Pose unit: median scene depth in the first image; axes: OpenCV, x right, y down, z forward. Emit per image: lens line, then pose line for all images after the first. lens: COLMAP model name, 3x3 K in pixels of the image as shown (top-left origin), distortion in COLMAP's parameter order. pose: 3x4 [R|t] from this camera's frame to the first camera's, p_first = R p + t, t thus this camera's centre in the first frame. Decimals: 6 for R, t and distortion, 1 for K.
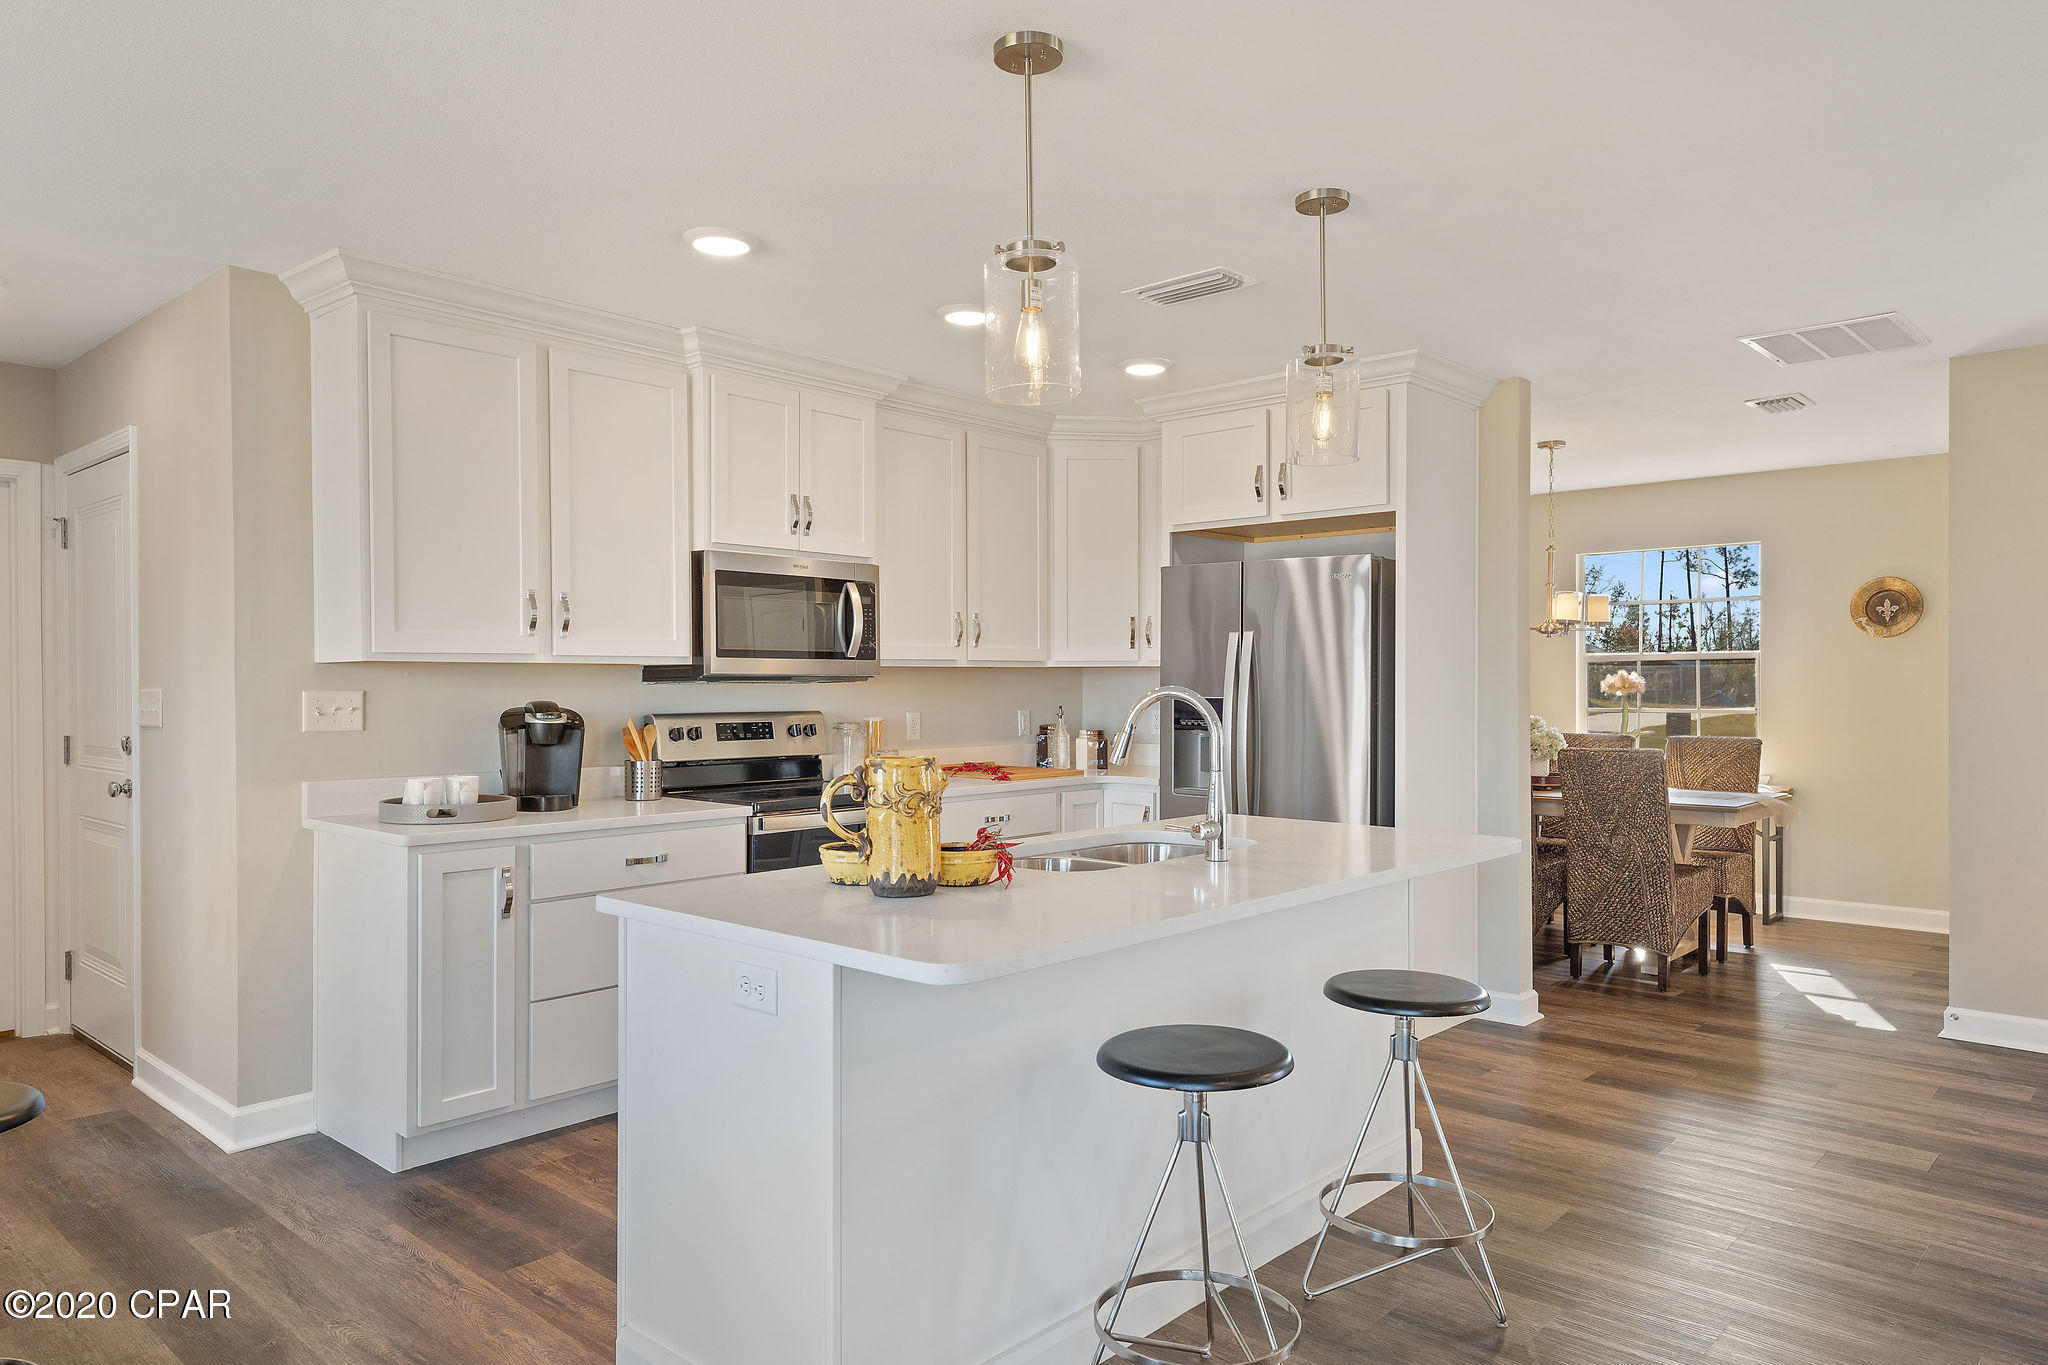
lens RADIAL K [[1316.7, 0, 1040.1], [0, 1316.7, 681.3], [0, 0, 1]] dist [0.019294, -0.000215]
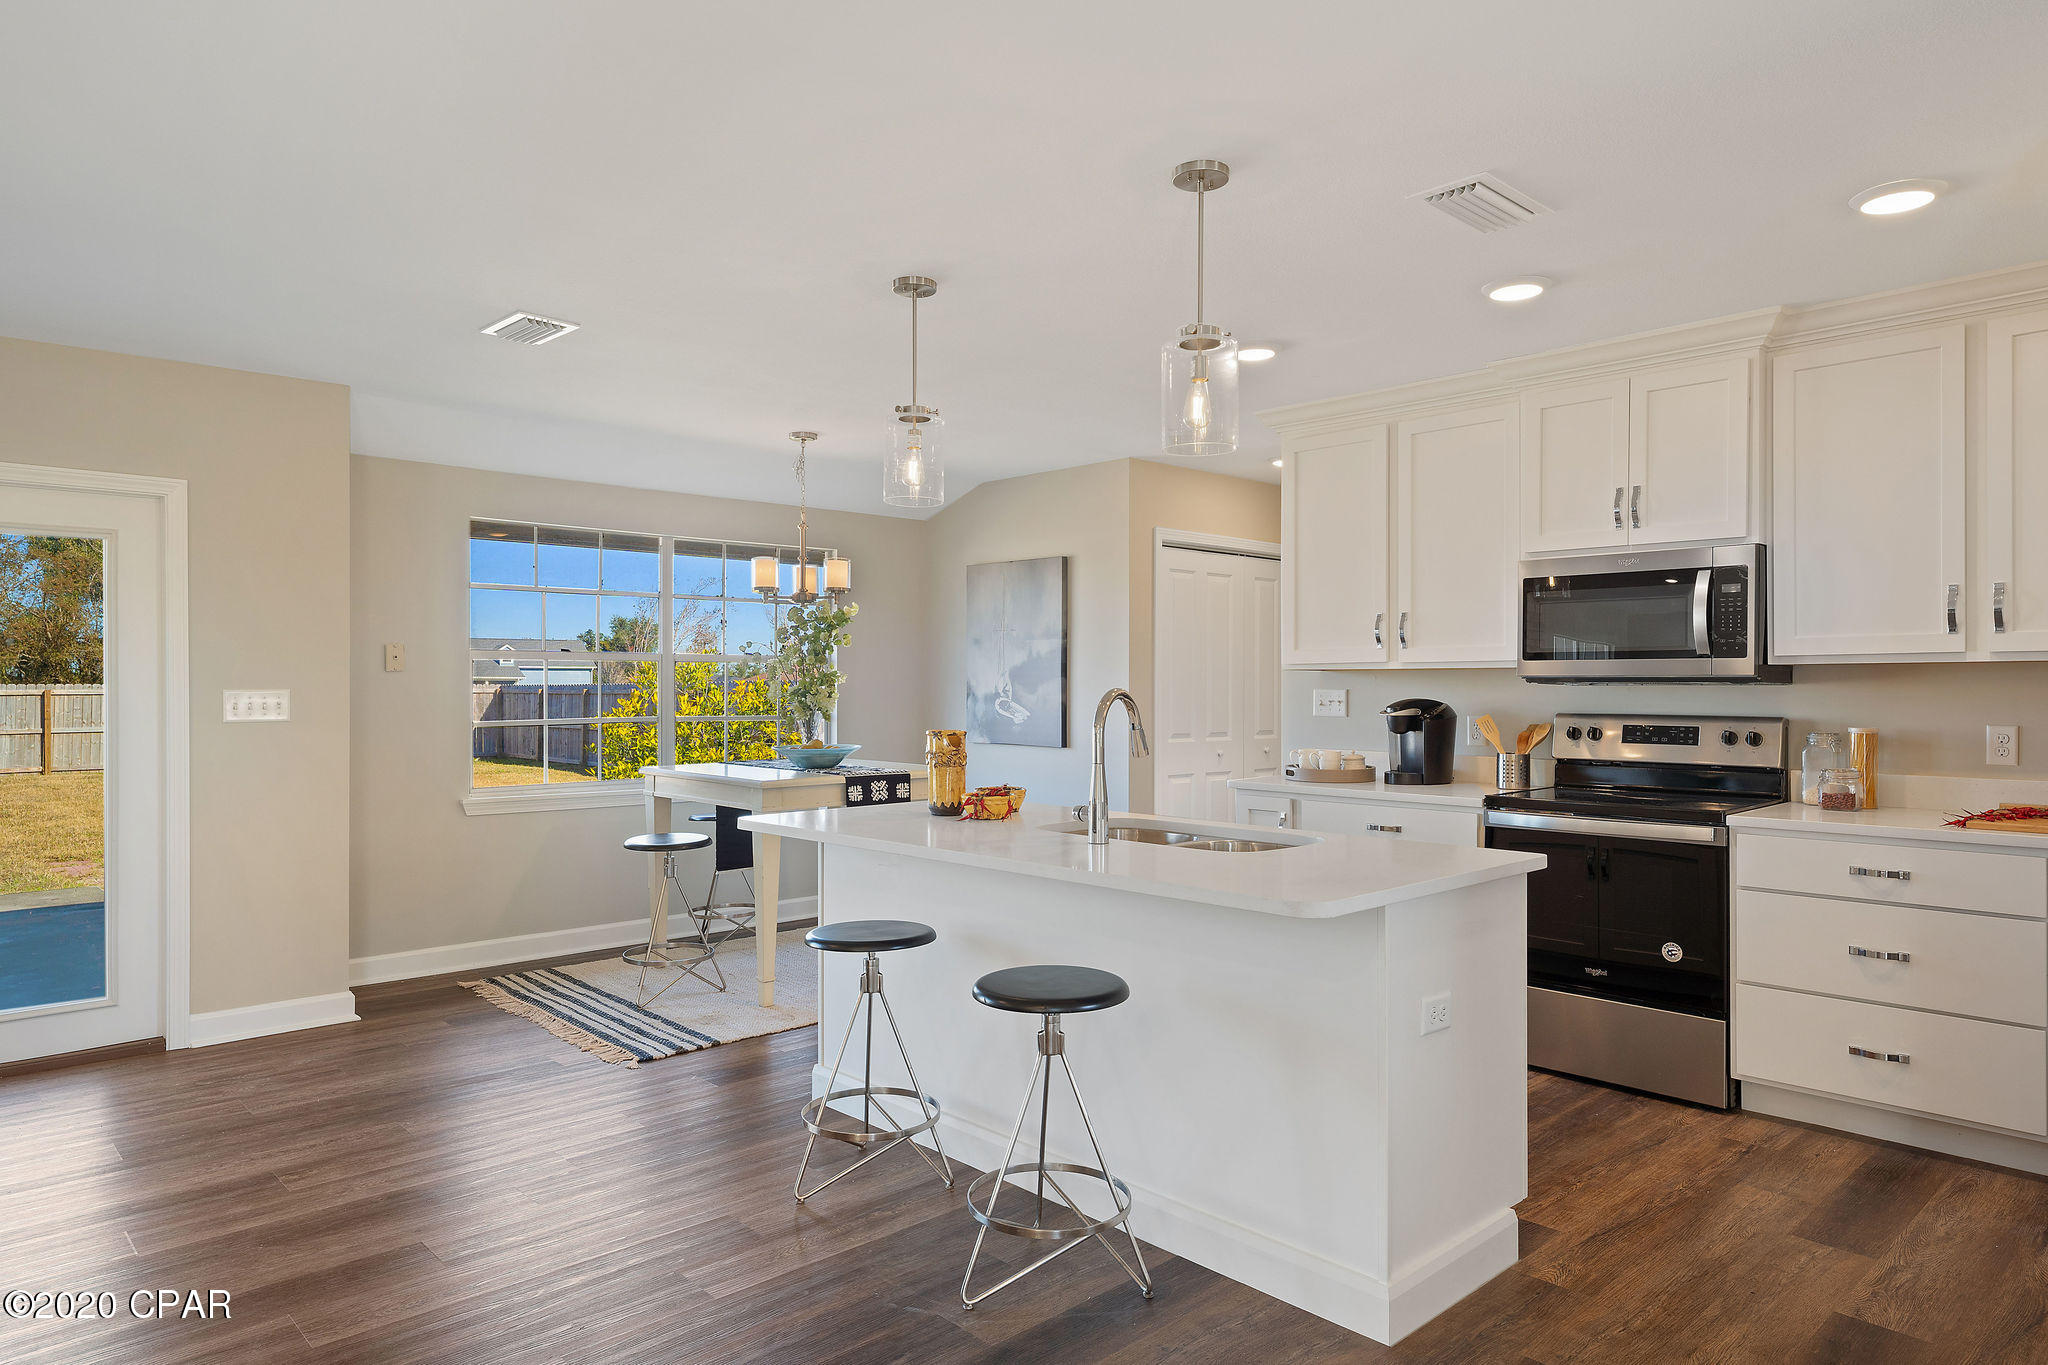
lens RADIAL K [[1252.9, 0, 1030.4], [0, 1252.9, 687.1], [0, 0, 1]] dist [0.006796, 0.006297]
pose [[-0.079680, 0.002697, -0.996817, 0.740252], [-0.000055, 0.999996, 0.002710, 0.000542], [0.996821, 0.000270, -0.079679, 0.632215]]
